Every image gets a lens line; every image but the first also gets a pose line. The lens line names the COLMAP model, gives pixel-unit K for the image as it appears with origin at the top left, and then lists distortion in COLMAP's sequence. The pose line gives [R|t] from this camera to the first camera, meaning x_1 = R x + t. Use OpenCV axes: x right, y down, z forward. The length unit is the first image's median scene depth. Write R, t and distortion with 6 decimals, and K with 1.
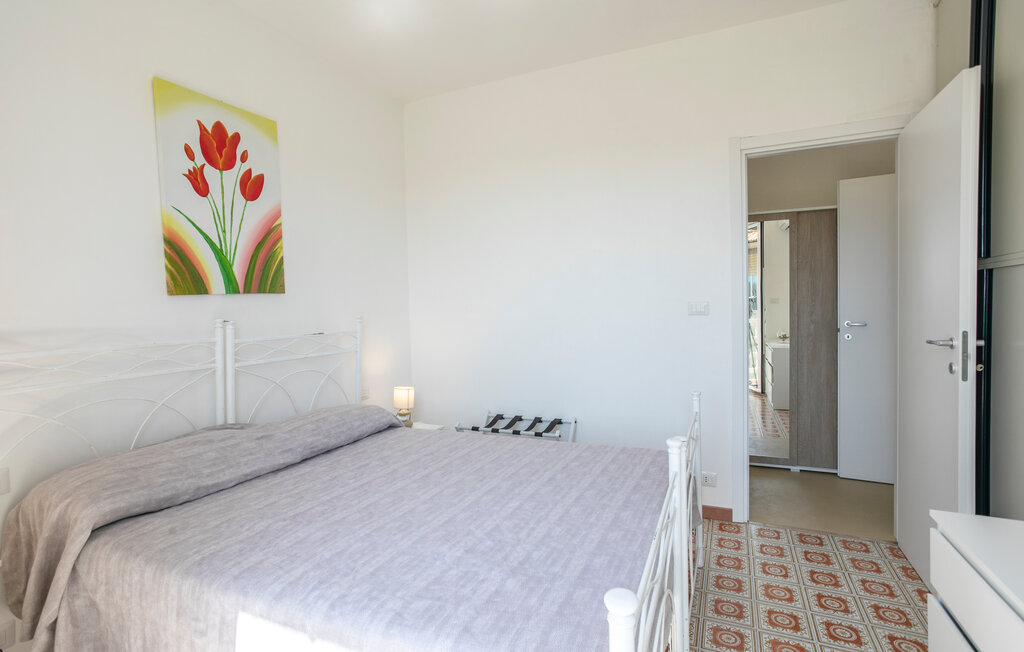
lens RADIAL K [[493.4, 0, 514.5], [0, 493.4, 324.8], [0, 0, 1]] dist [-0.067858, 0.032926]
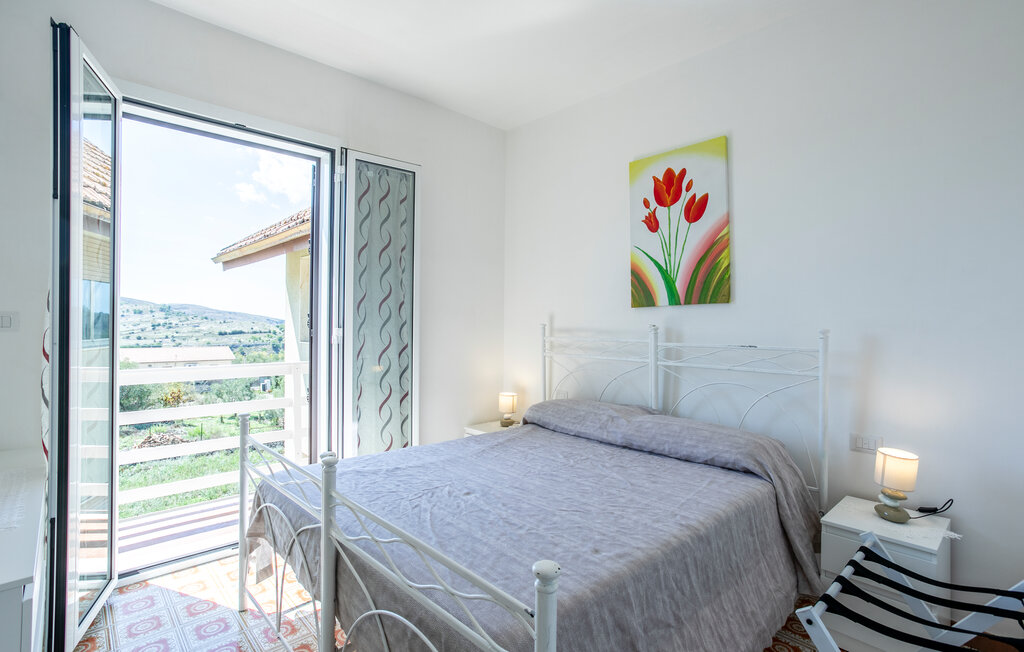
lens RADIAL K [[493.4, 0, 514.5], [0, 493.4, 324.8], [0, 0, 1]] dist [-0.067858, 0.032926]
pose [[-0.401099, 0.018827, -0.915841, 0.705110], [-0.036023, 0.998691, 0.036307, -0.046041], [0.915326, 0.047554, -0.399896, 1.139531]]
